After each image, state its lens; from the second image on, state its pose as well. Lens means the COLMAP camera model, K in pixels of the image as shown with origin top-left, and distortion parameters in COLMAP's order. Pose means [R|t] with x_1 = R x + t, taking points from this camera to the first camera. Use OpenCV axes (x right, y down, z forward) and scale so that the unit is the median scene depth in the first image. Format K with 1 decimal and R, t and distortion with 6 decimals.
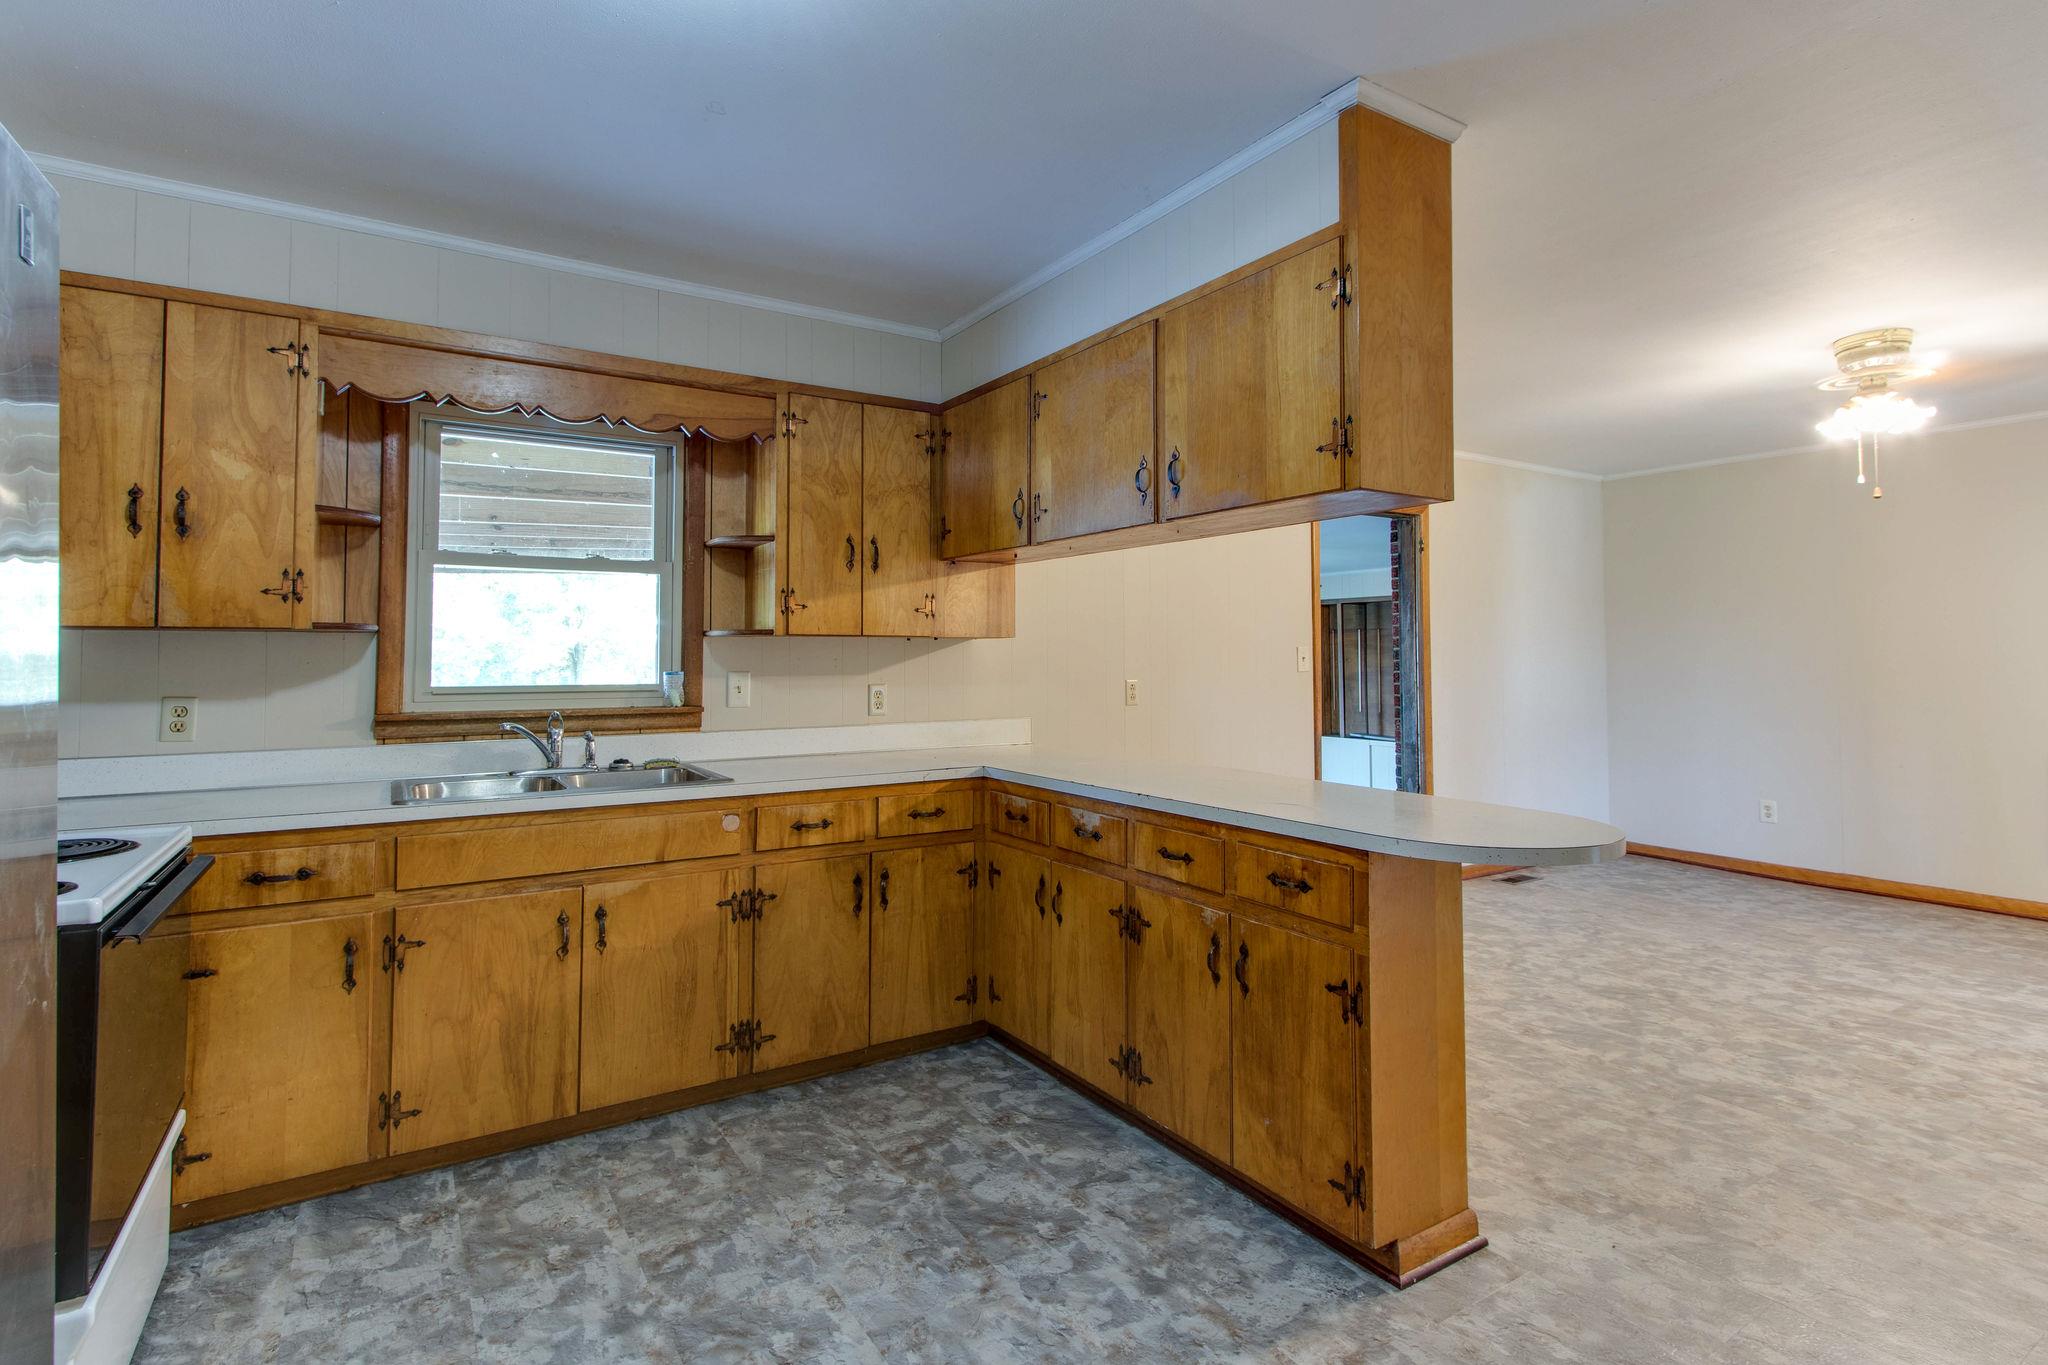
lens RADIAL K [[973.2, 0, 1038.6], [0, 973.2, 618.0], [0, 0, 1]] dist [0.002069, -0.000760]
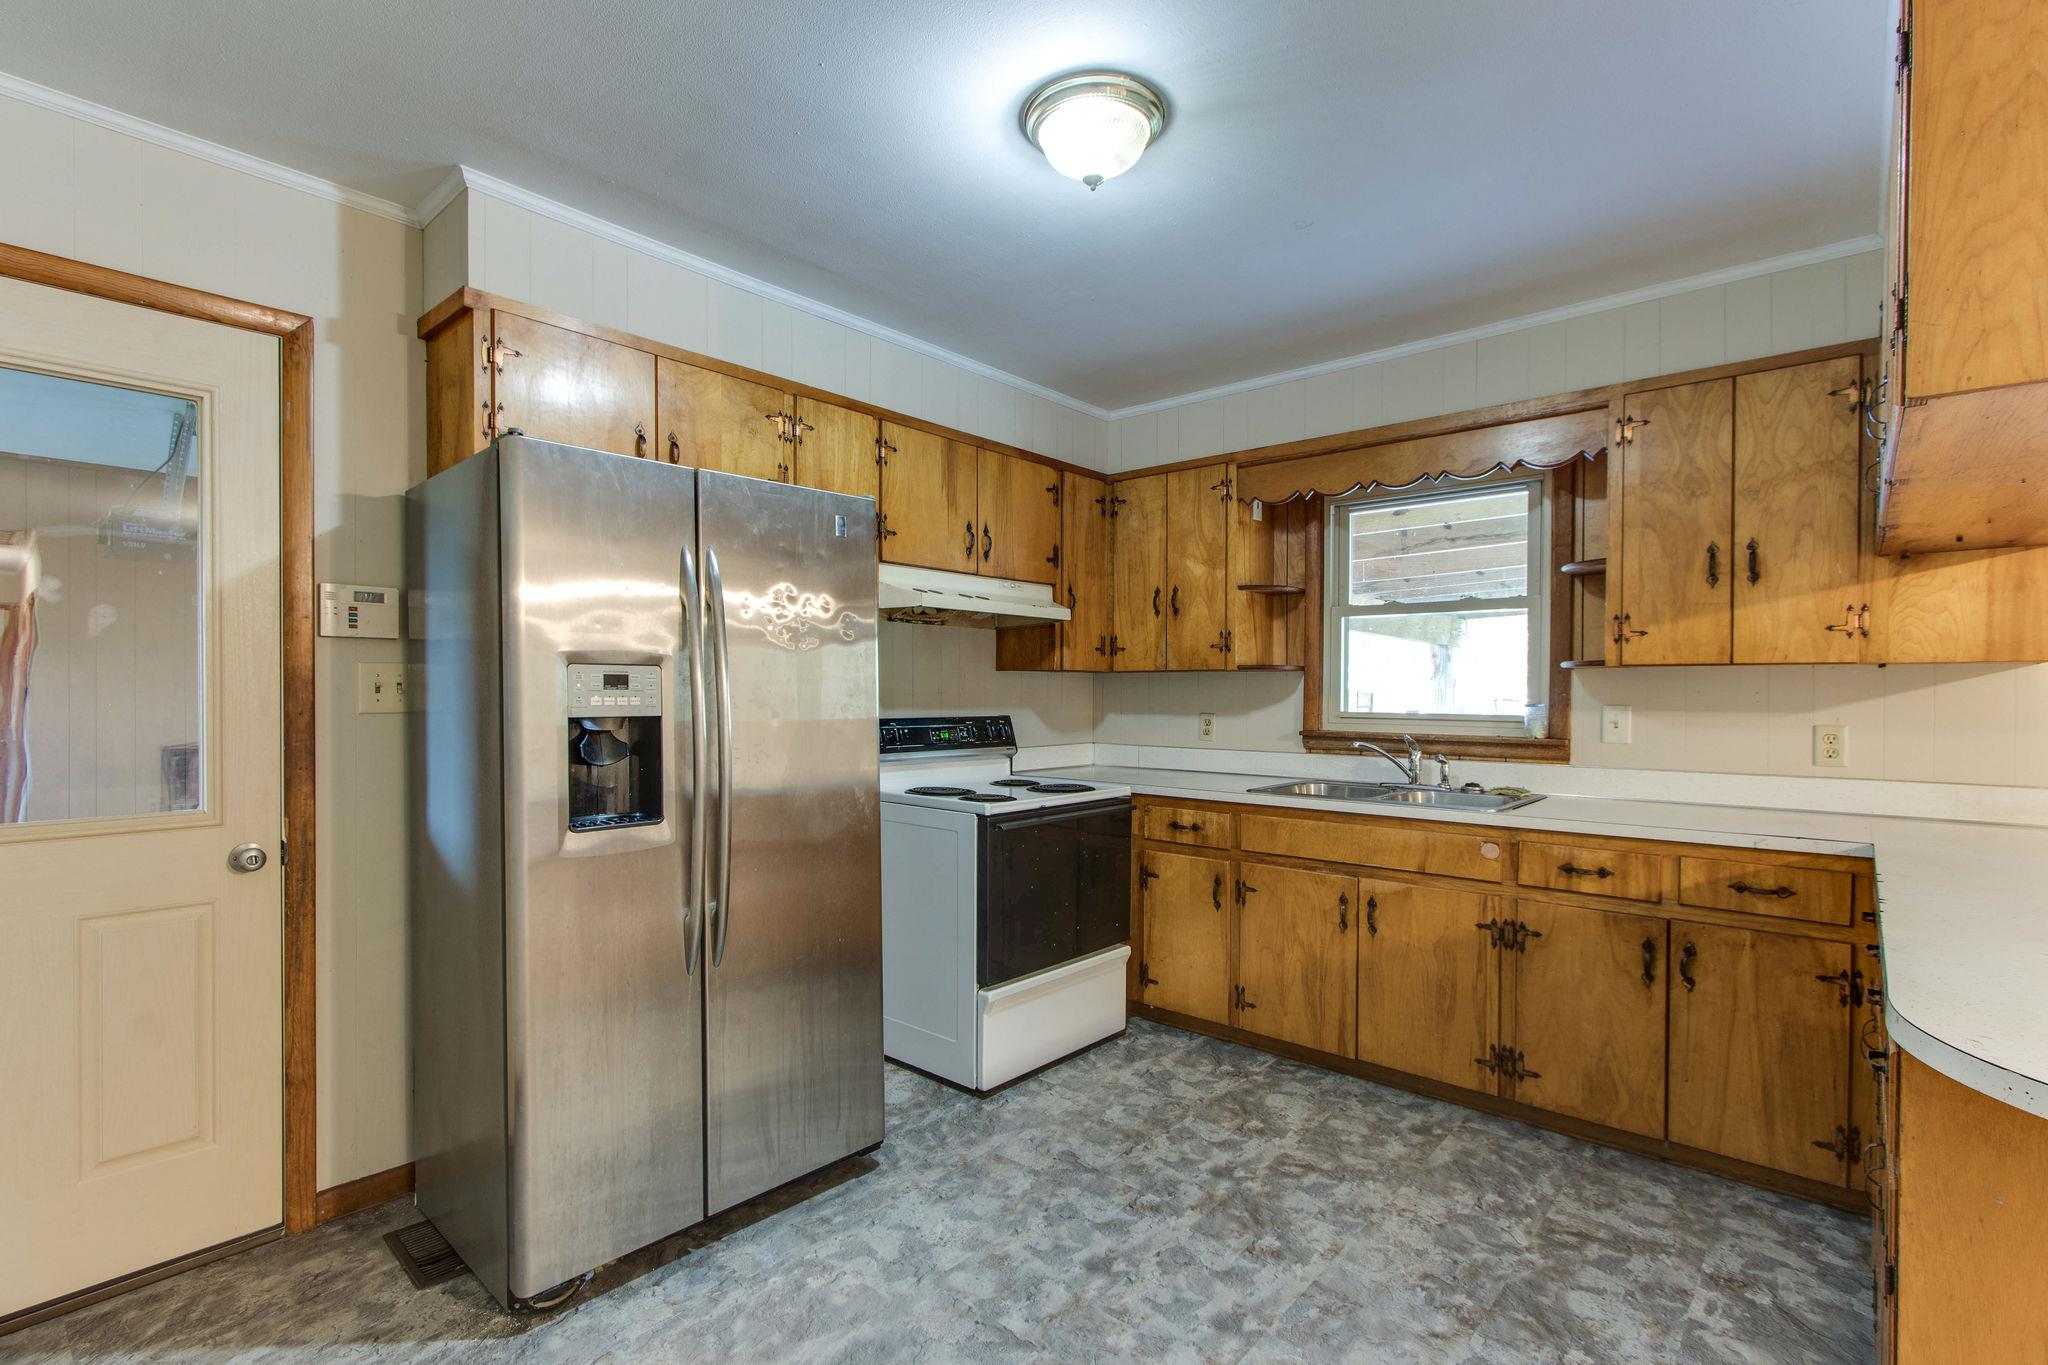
lens RADIAL K [[973.2, 0, 1028.6], [0, 973.2, 694.1], [0, 0, 1]] dist [0.002069, -0.000760]
pose [[0.281086, 0.007852, -0.959651, 0.534761], [0.036906, 0.999138, 0.018985, 0.007253], [0.958973, -0.040753, 0.280554, 0.249572]]
